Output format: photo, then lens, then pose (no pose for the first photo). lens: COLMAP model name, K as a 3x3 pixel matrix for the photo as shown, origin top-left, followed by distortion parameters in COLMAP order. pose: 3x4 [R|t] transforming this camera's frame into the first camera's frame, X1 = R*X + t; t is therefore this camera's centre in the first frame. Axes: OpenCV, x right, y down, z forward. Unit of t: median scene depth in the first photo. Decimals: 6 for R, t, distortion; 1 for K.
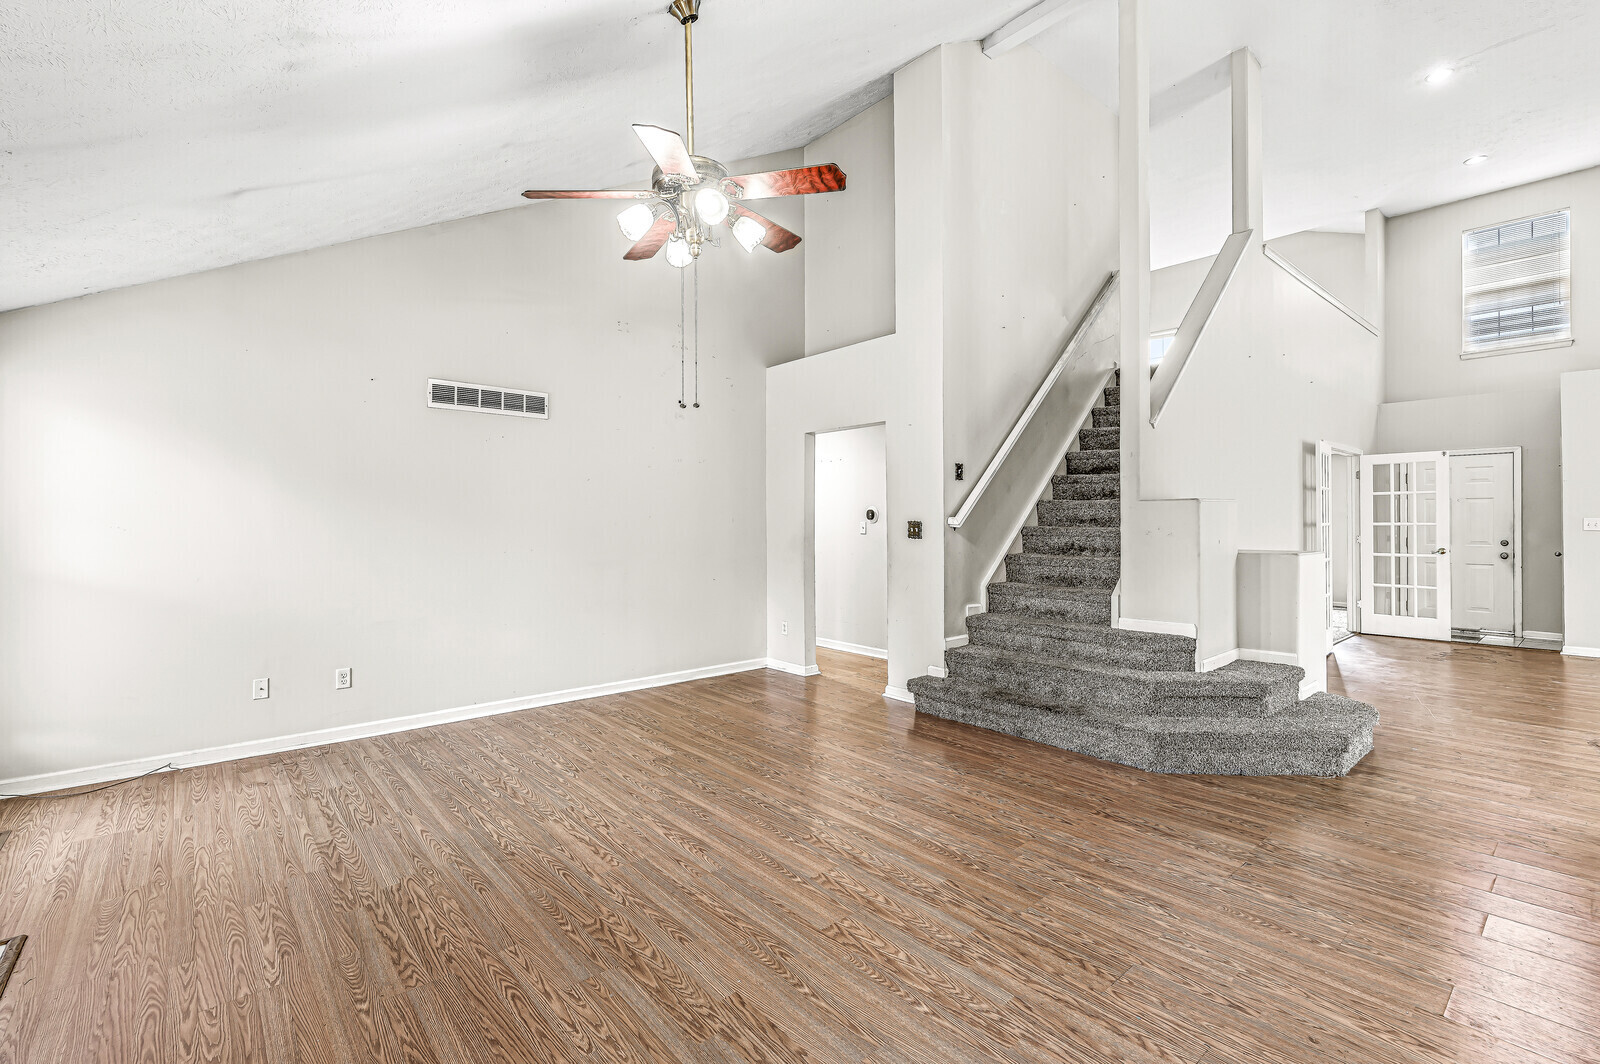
lens RADIAL K [[714.2, 0, 805.3], [0, 714.2, 520.0], [0, 0, 1]] dist [0.000545, 0.000011]
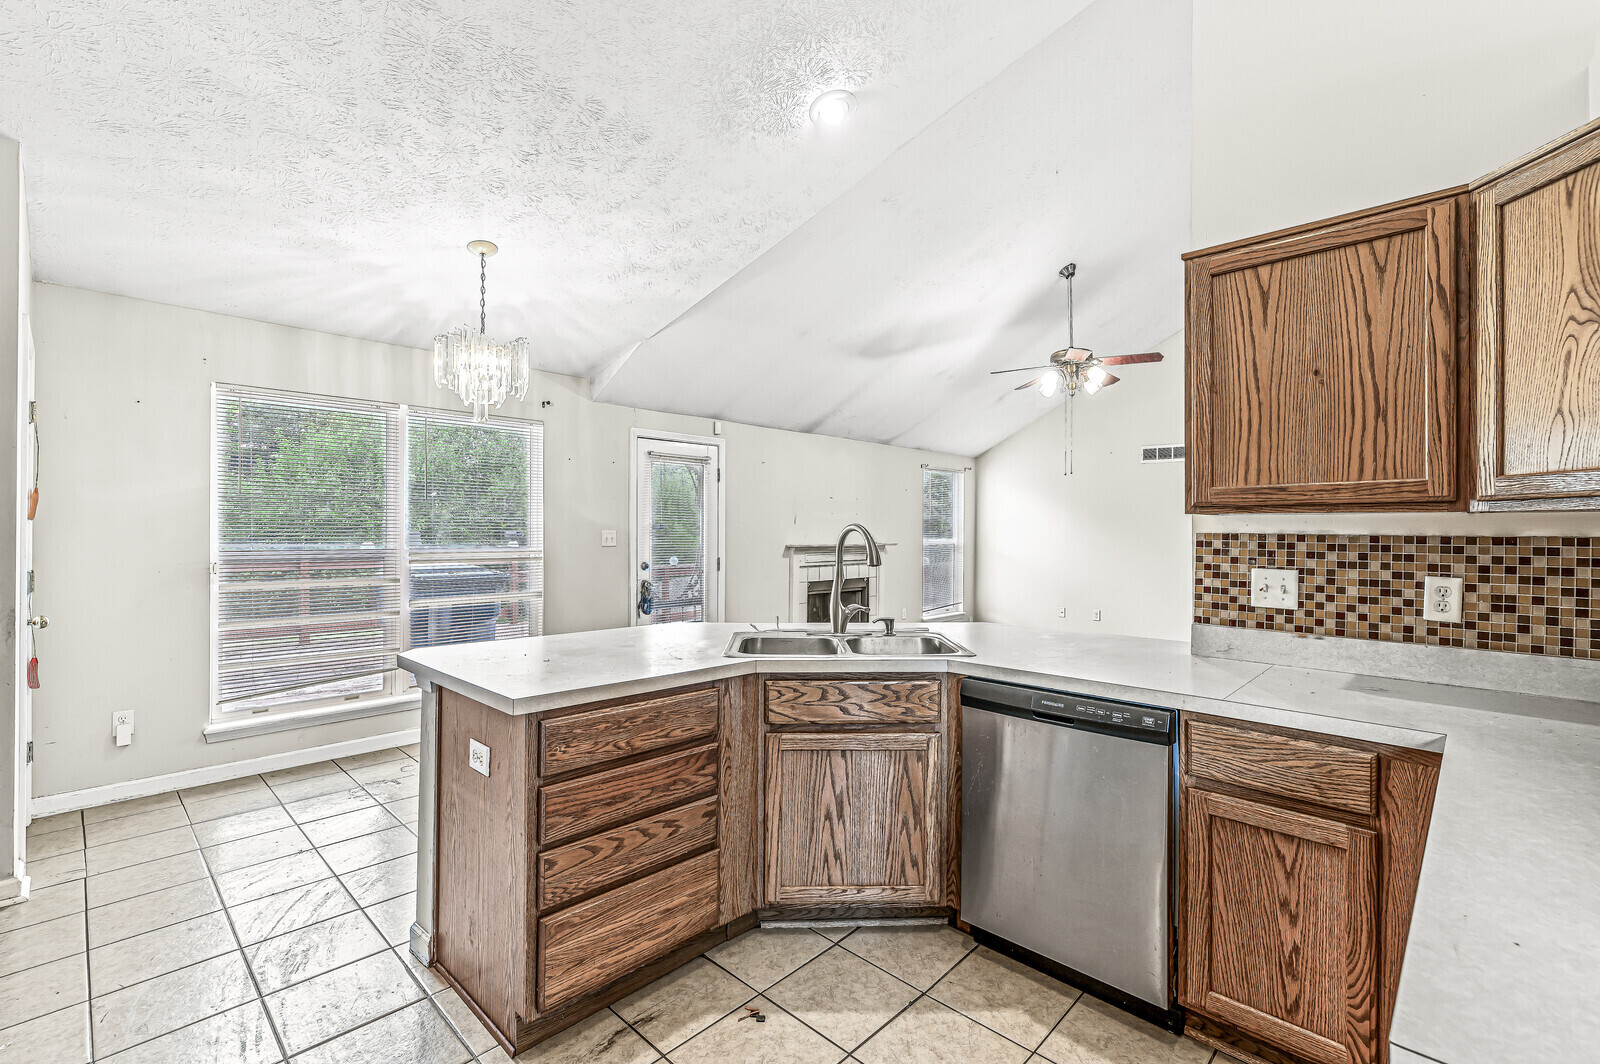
lens RADIAL K [[701.1, 0, 806.5], [0, 701.1, 523.2], [0, 0, 1]] dist [0.000960, 0.000199]
pose [[0.085700, -0.003448, -0.996315, 1.265562], [-0.006632, 0.999970, -0.004031, -0.007117], [0.996299, 0.006953, 0.085674, 0.092291]]
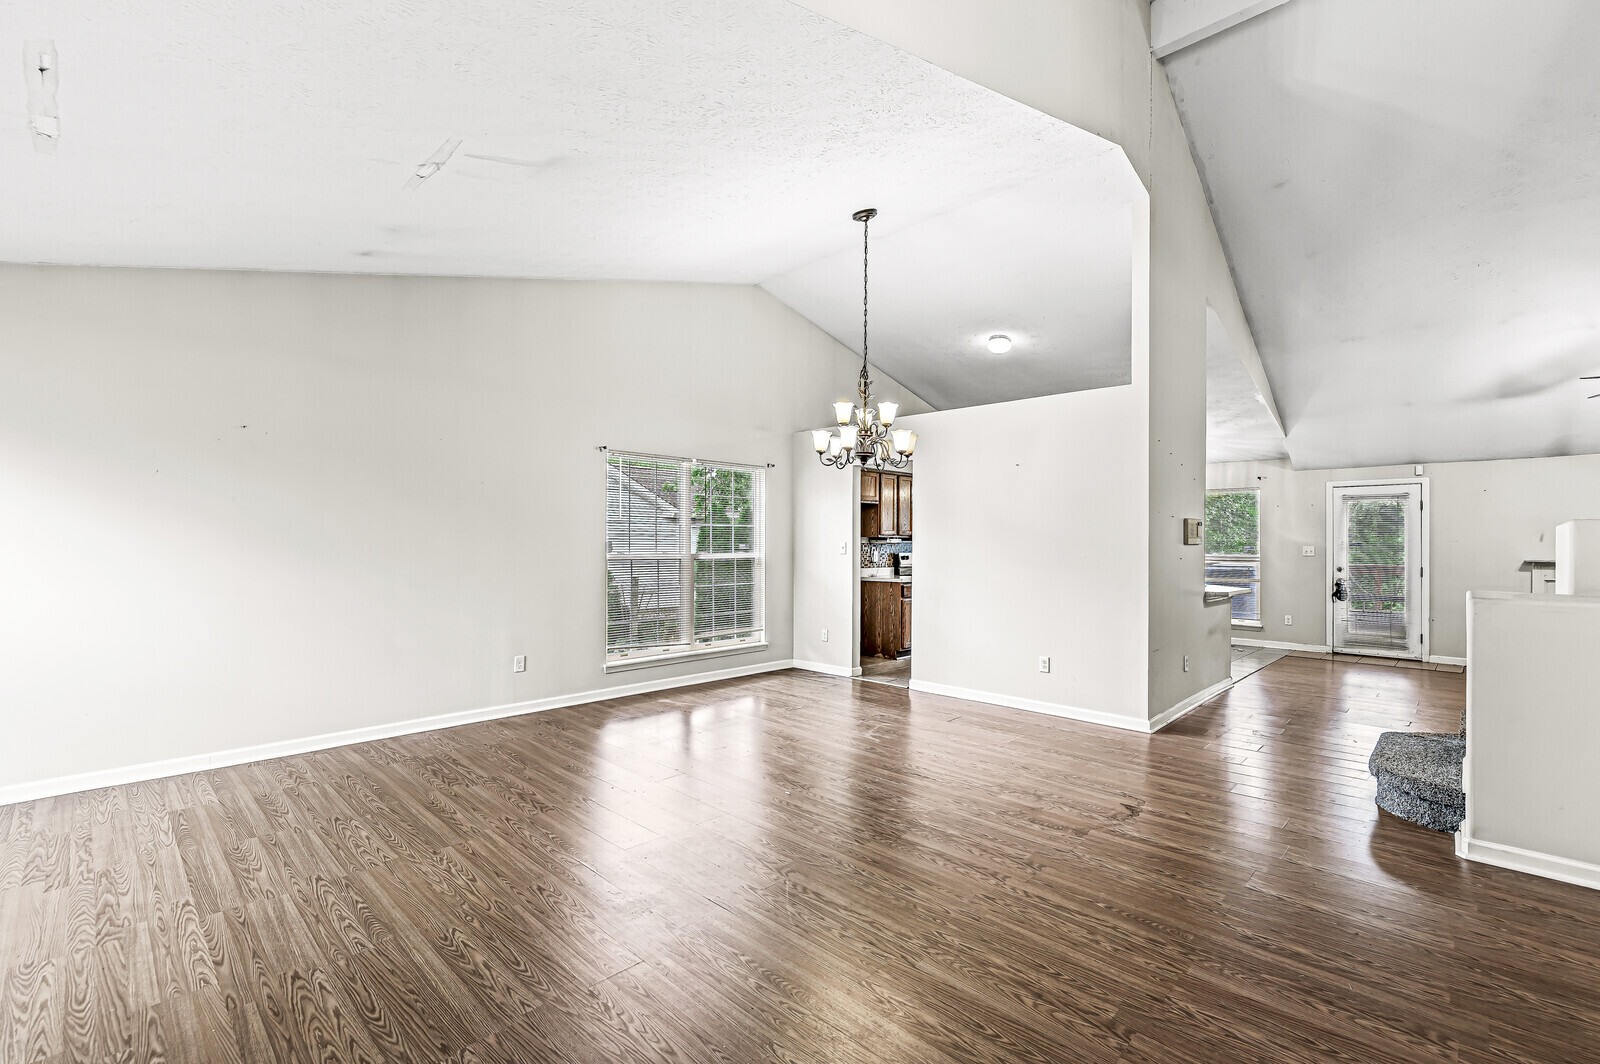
lens RADIAL K [[701.1, 0, 804.3], [0, 701.1, 540.4], [0, 0, 1]] dist [0.000960, 0.000199]
pose [[-0.997502, -0.000711, -0.070636, 1.661185], [-0.000591, 0.999998, -0.001709, -0.011159], [0.070637, -0.001663, -0.997501, 1.968788]]
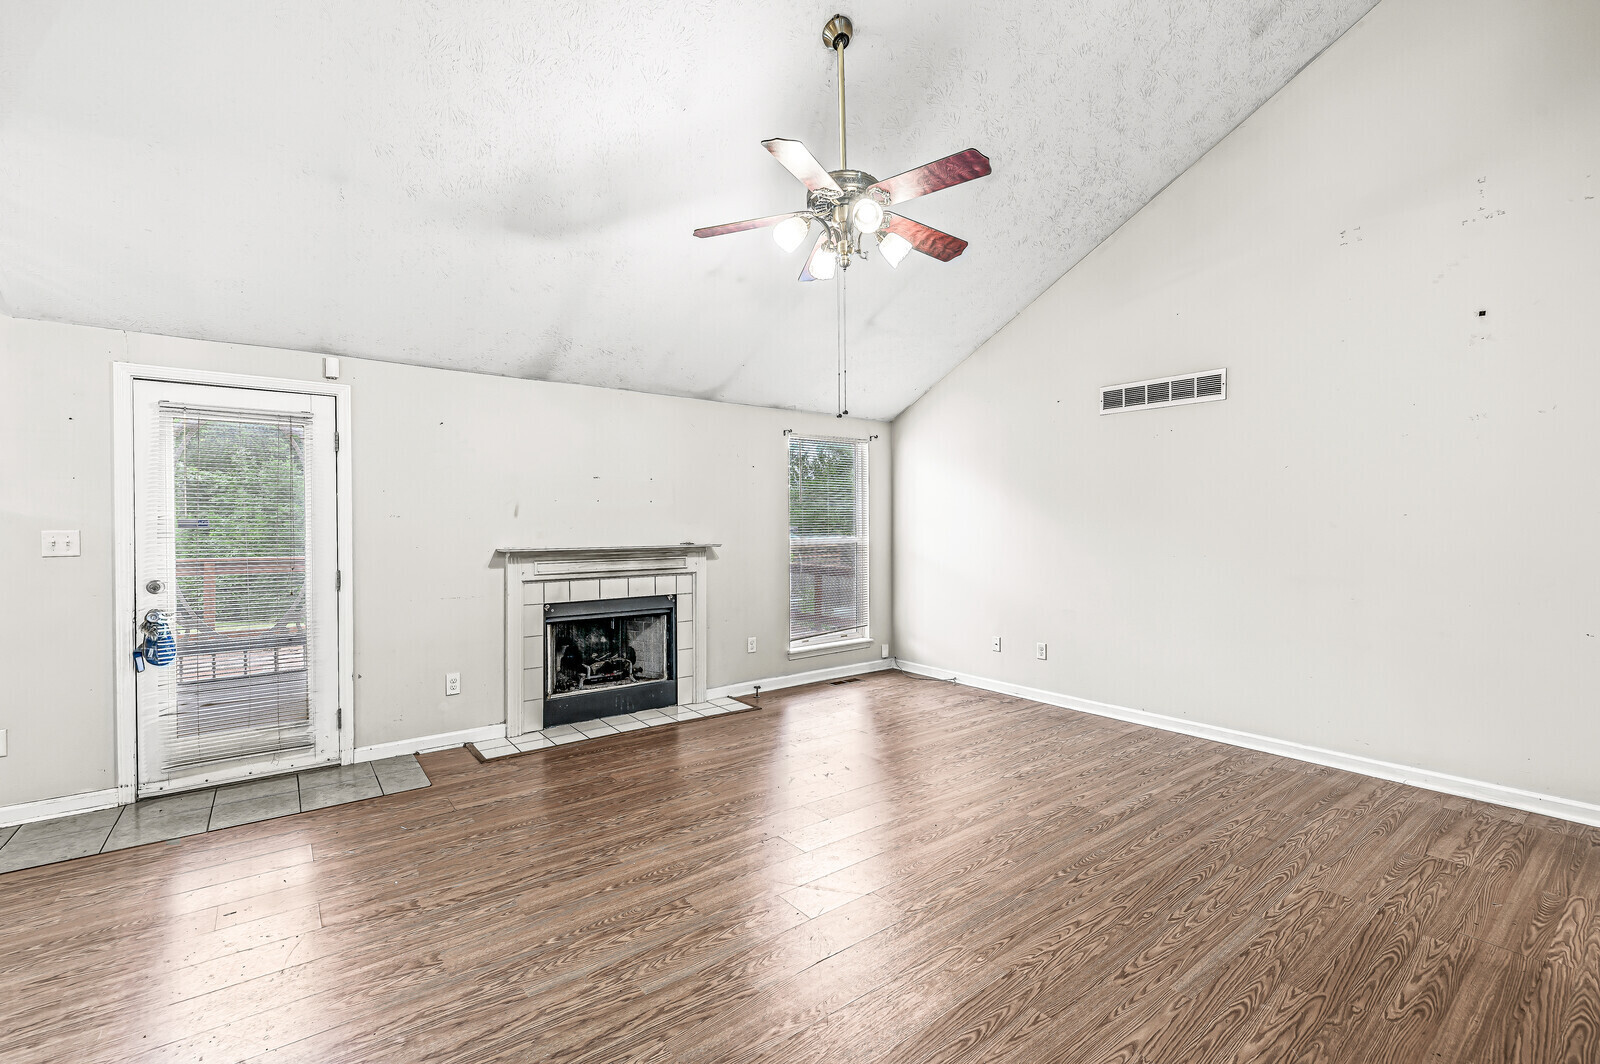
lens RADIAL K [[701.1, 0, 804.6], [0, 701.1, 528.0], [0, 0, 1]] dist [0.000960, 0.000199]
pose [[-0.063089, 0.008437, -0.997972, 0.651653], [0.005153, 0.999954, 0.008129, -0.001210], [0.997995, -0.004629, -0.063129, 0.757783]]
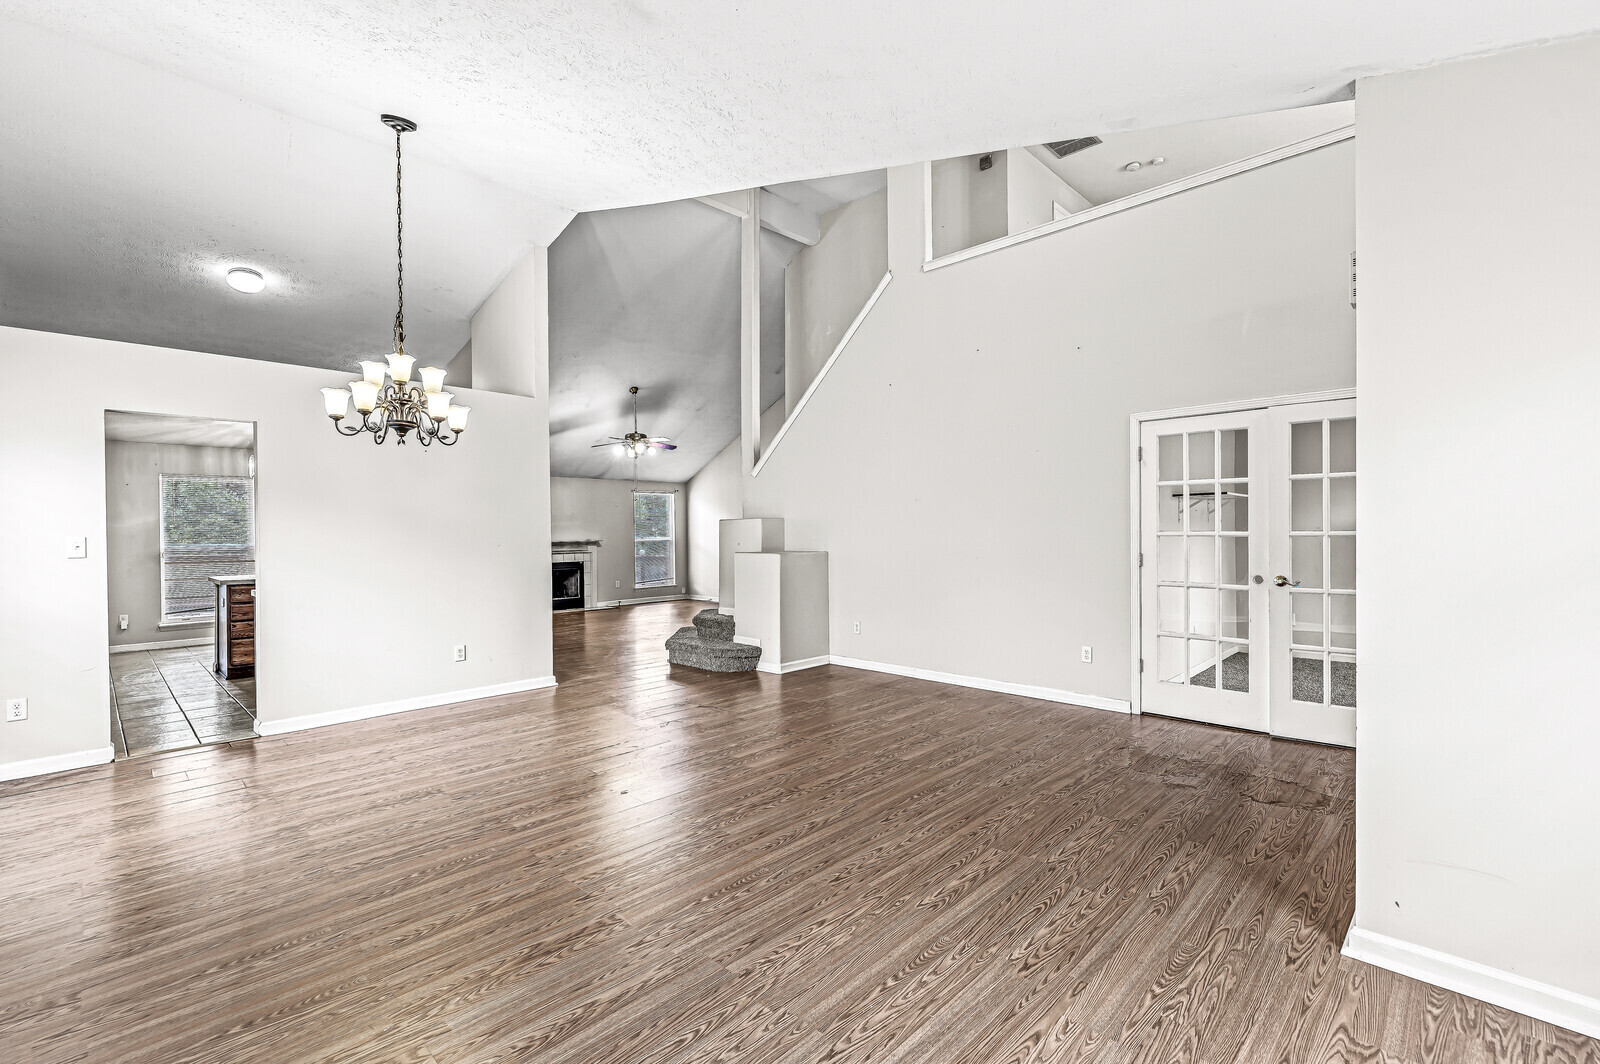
lens RADIAL K [[701.1, 0, 802.7], [0, 701.1, 527.7], [0, 0, 1]] dist [0.000960, 0.000199]
pose [[0.074478, 0.001139, -0.997222, 2.552824], [0.010721, 0.999941, 0.001943, -0.013988], [0.997165, -0.010836, 0.074461, 1.178750]]
